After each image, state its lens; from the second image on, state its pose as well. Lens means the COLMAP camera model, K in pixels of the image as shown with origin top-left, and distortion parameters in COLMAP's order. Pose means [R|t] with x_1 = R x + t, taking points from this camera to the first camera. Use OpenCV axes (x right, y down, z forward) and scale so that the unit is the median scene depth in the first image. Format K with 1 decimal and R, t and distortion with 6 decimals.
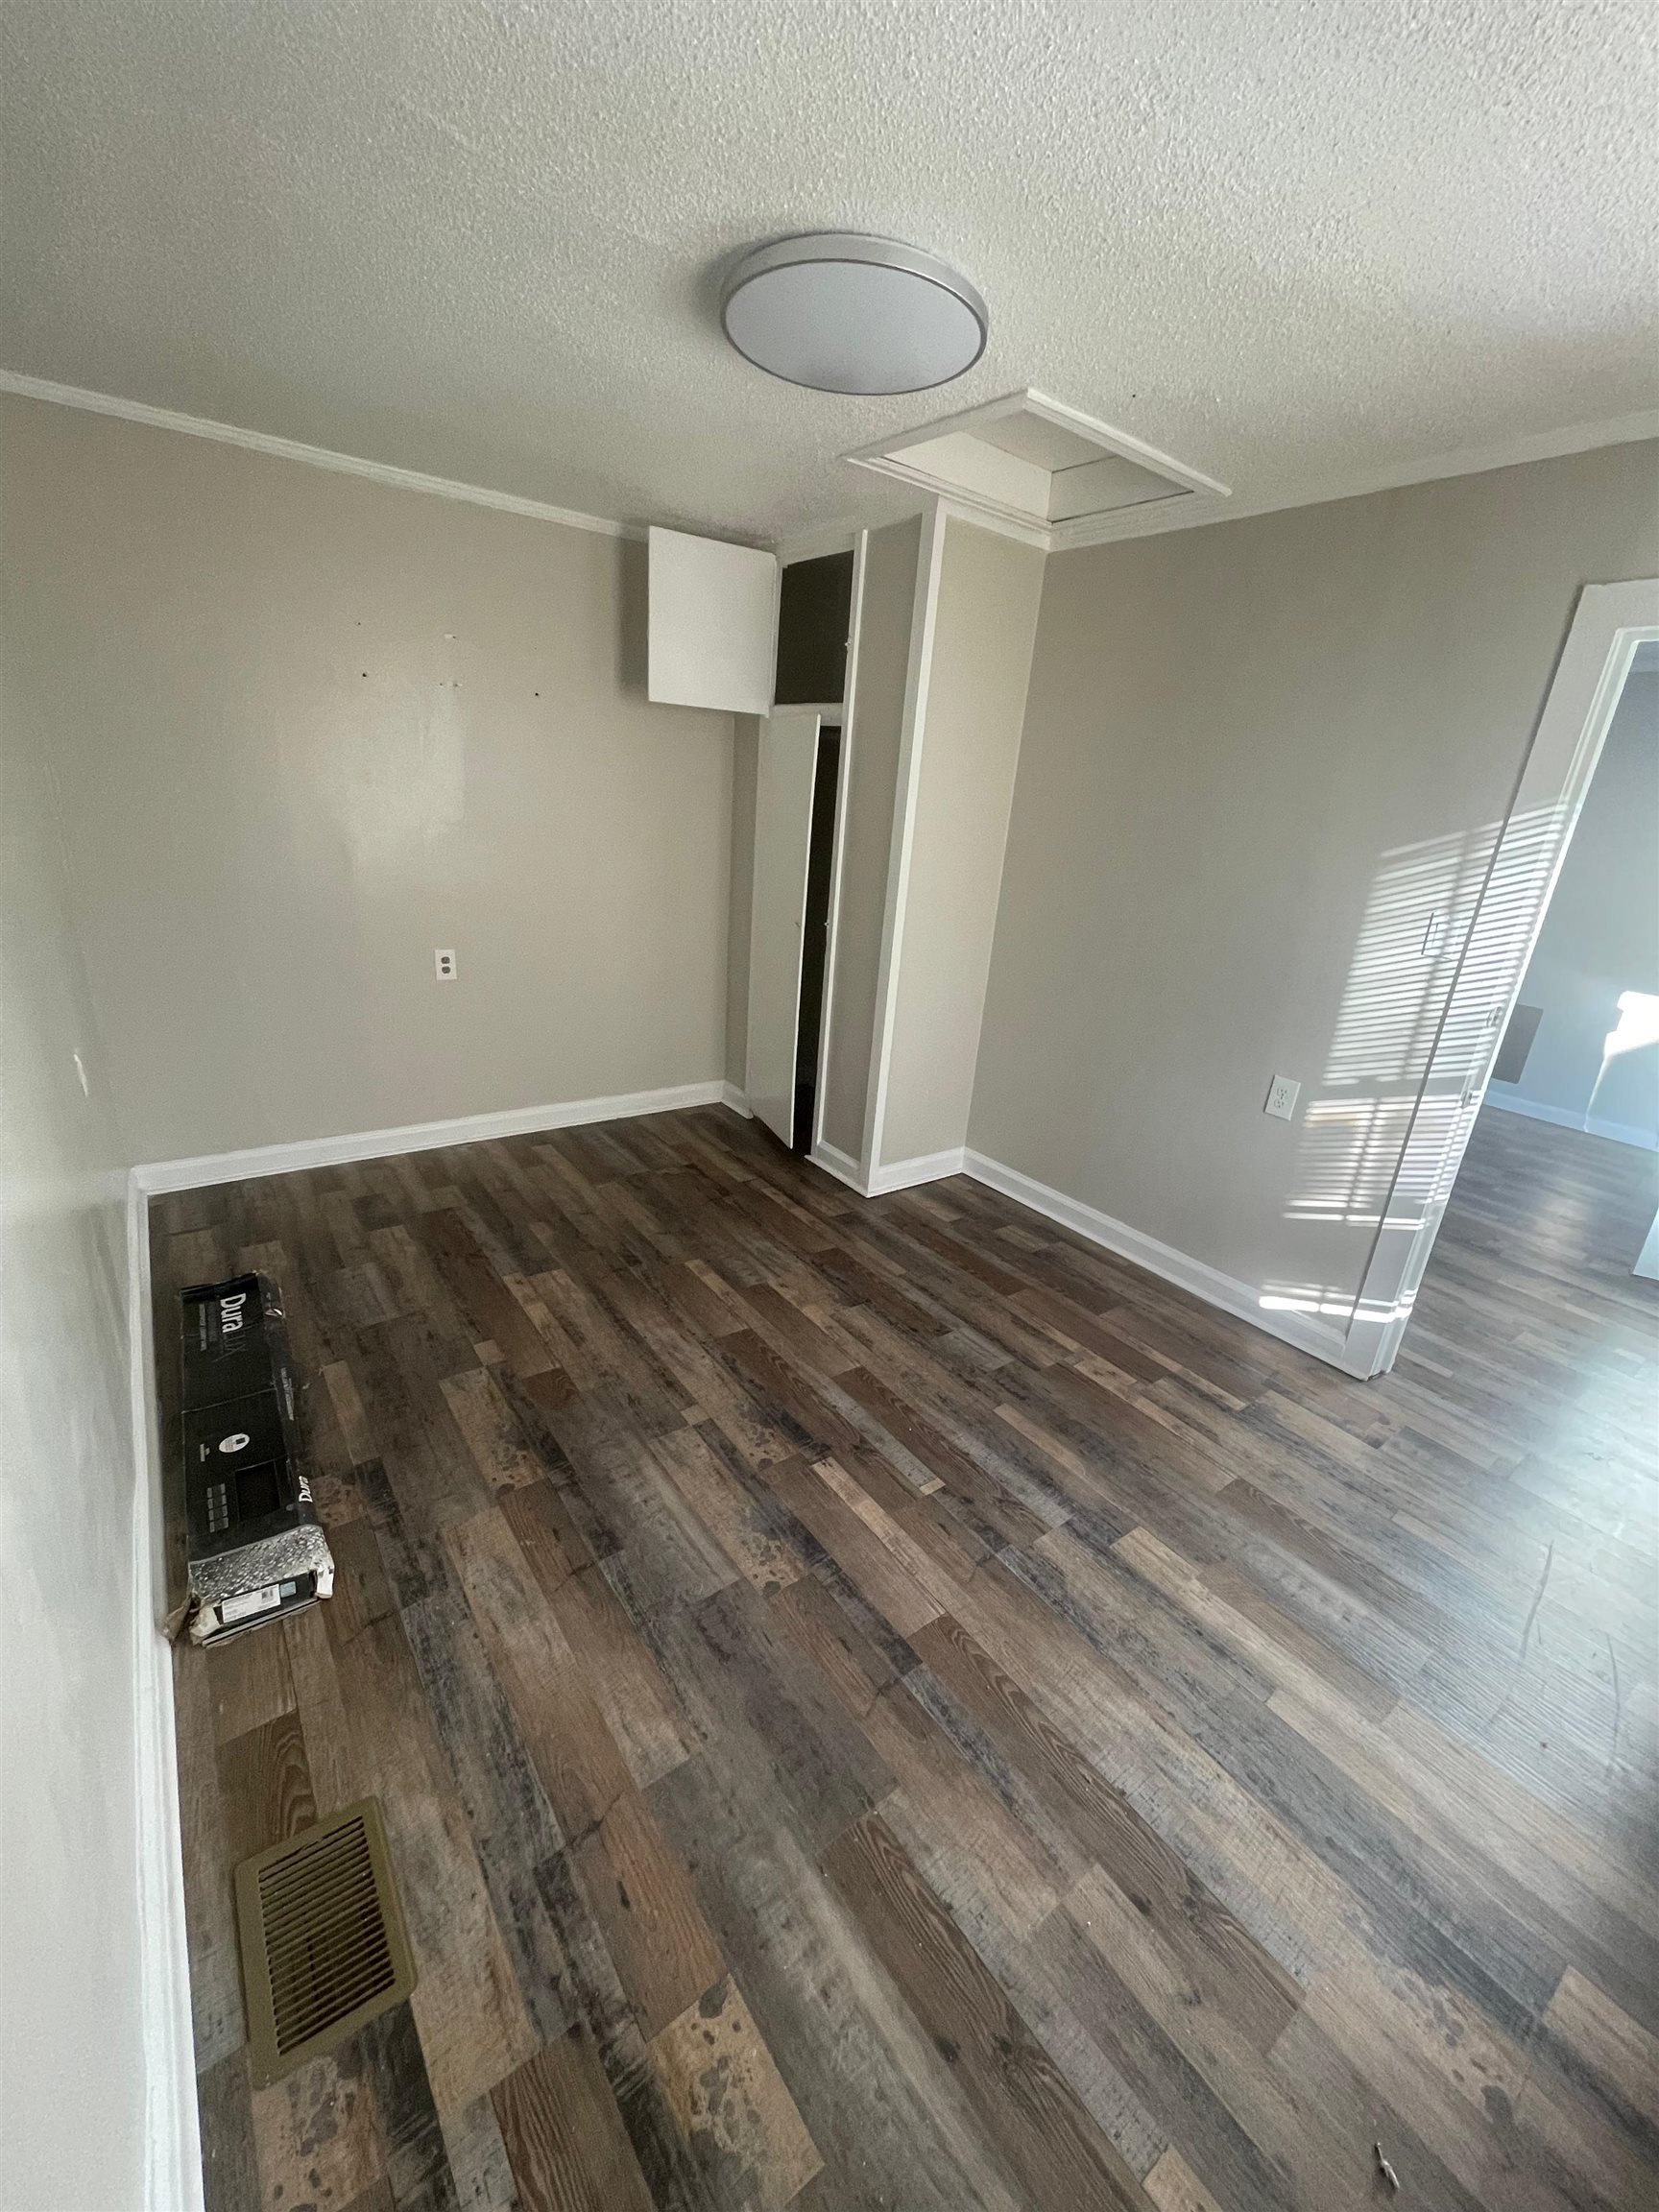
lens RADIAL K [[897.7, 0, 827.1], [0, 897.7, 1105.8], [0, 0, 1]] dist [0.005960, 0.000681]
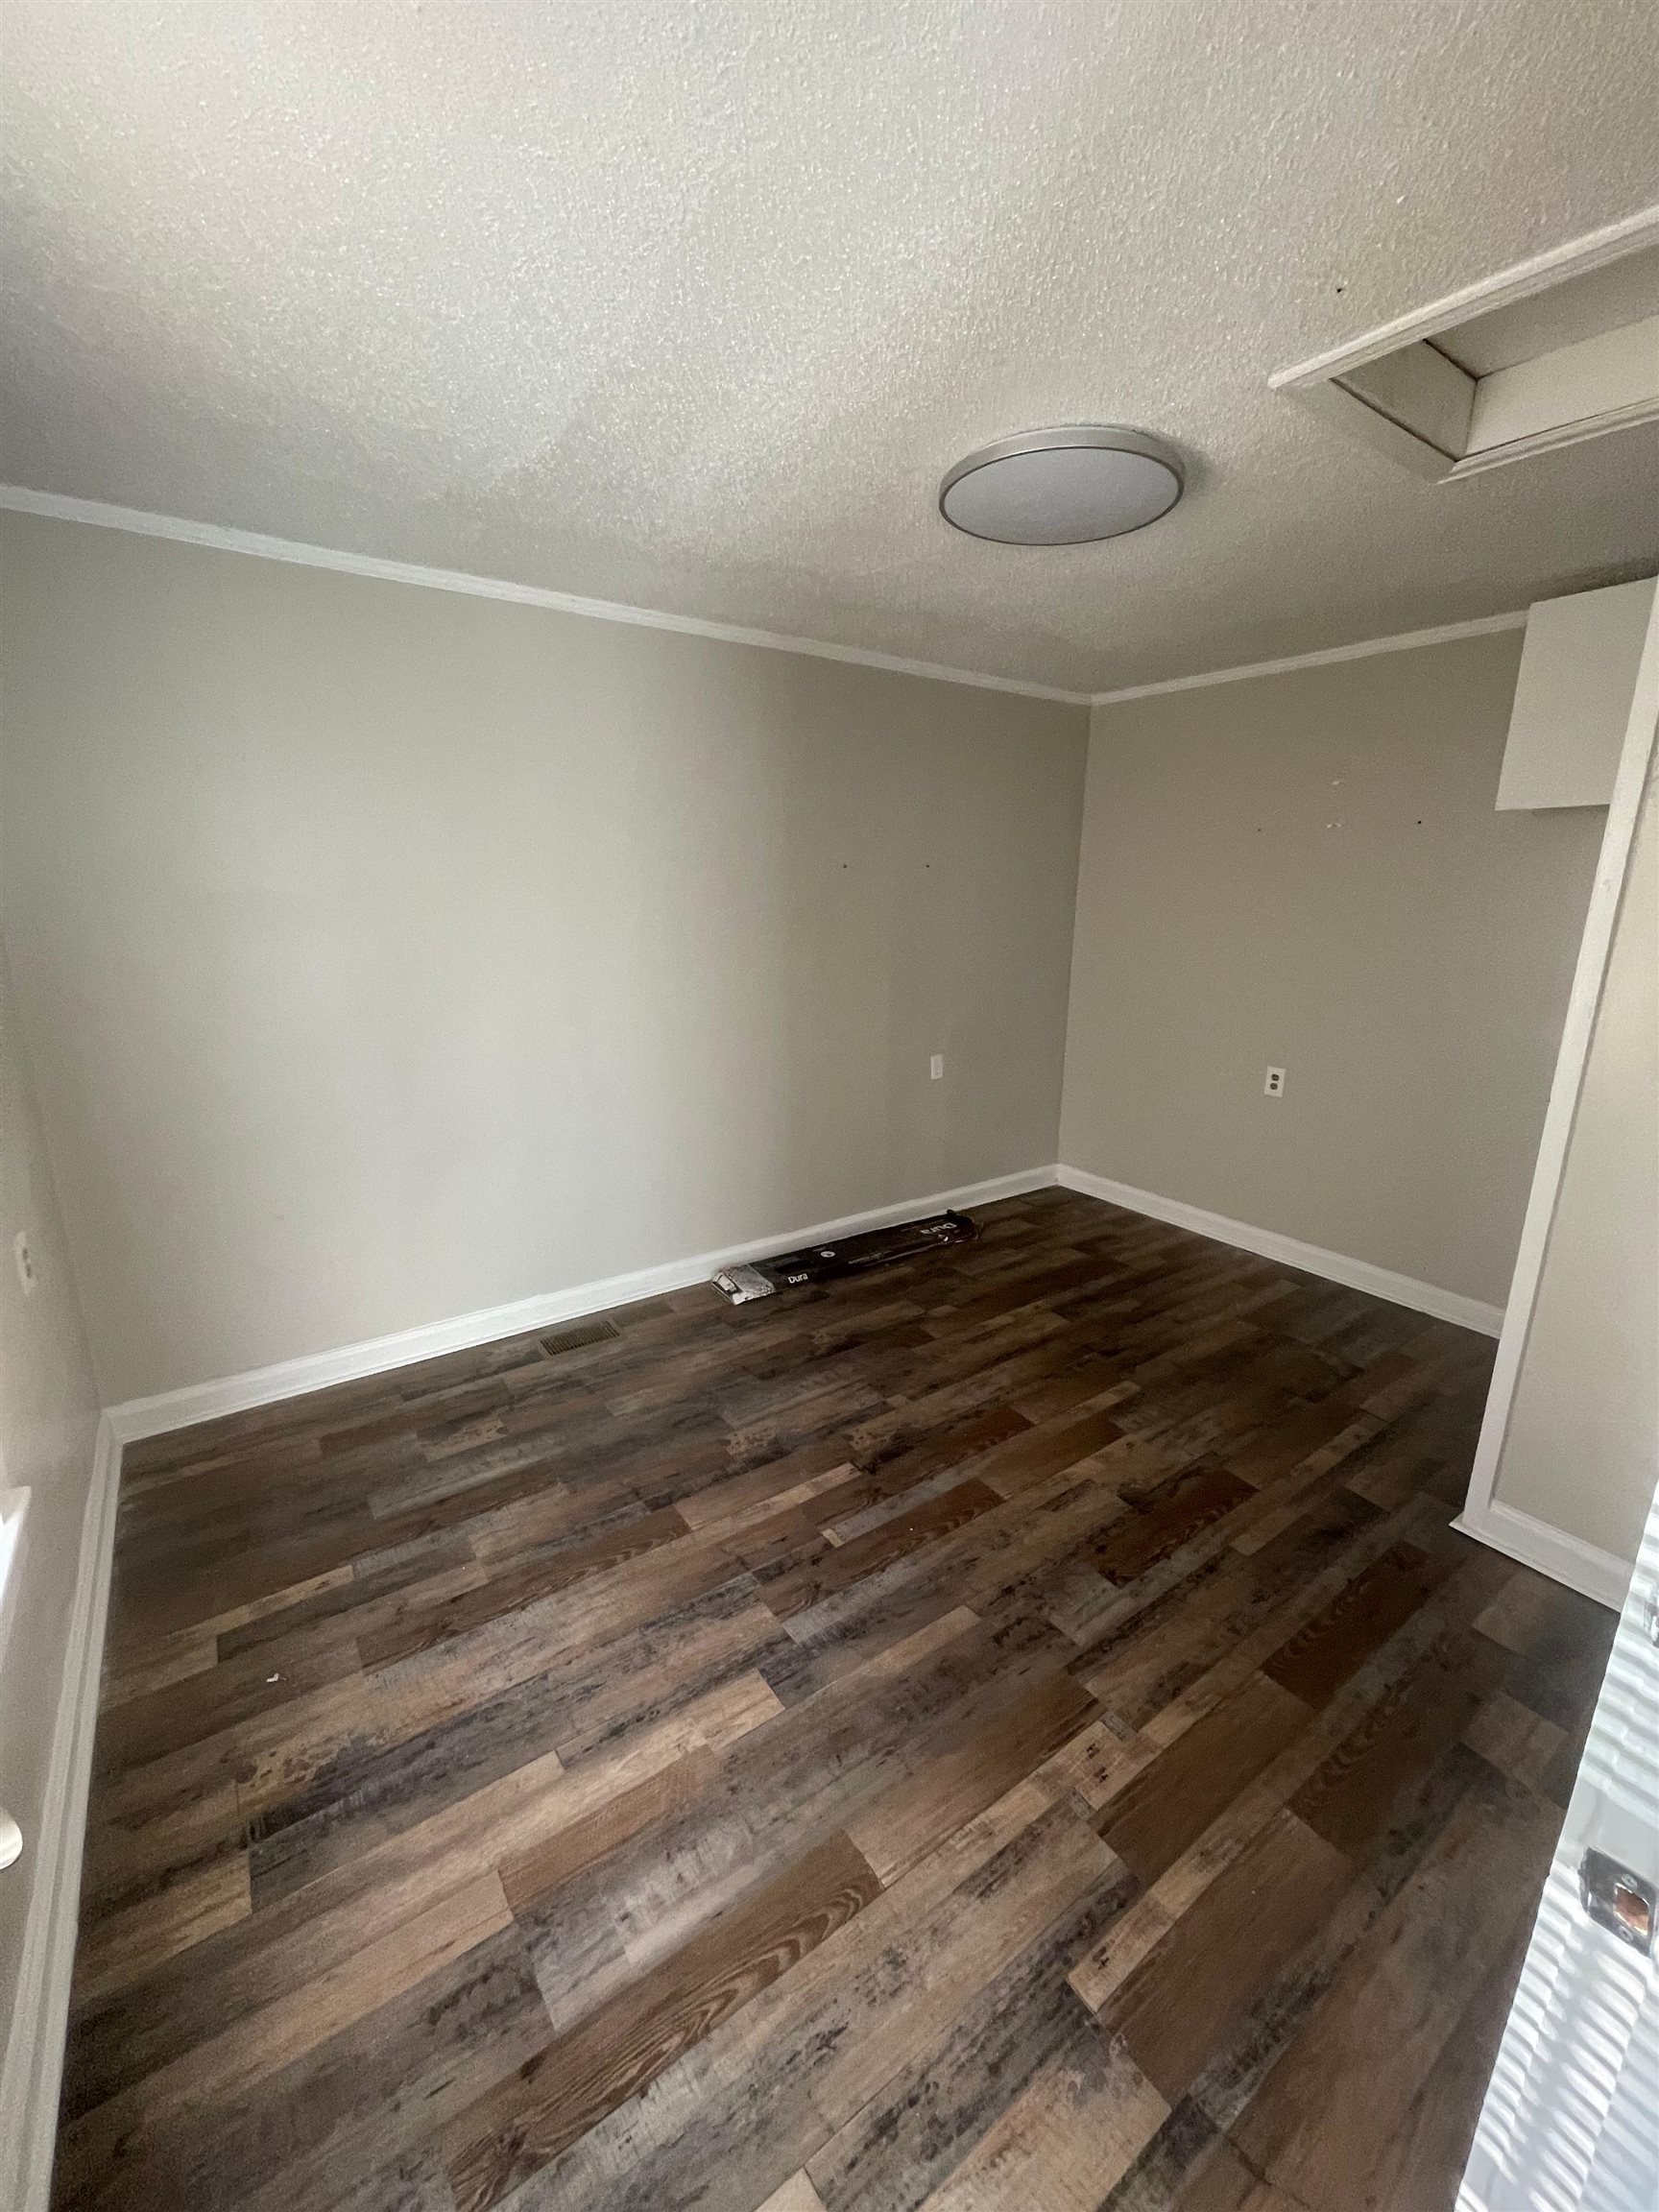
lens RADIAL K [[897.7, 0, 828.6], [0, 897.7, 1108.6], [0, 0, 1]] dist [0.005960, 0.000681]
pose [[-0.024084, 0.171119, -0.984956, 0.986053], [-0.350323, 0.921324, 0.168630, -0.189105], [0.936319, 0.349114, 0.037758, 0.740221]]
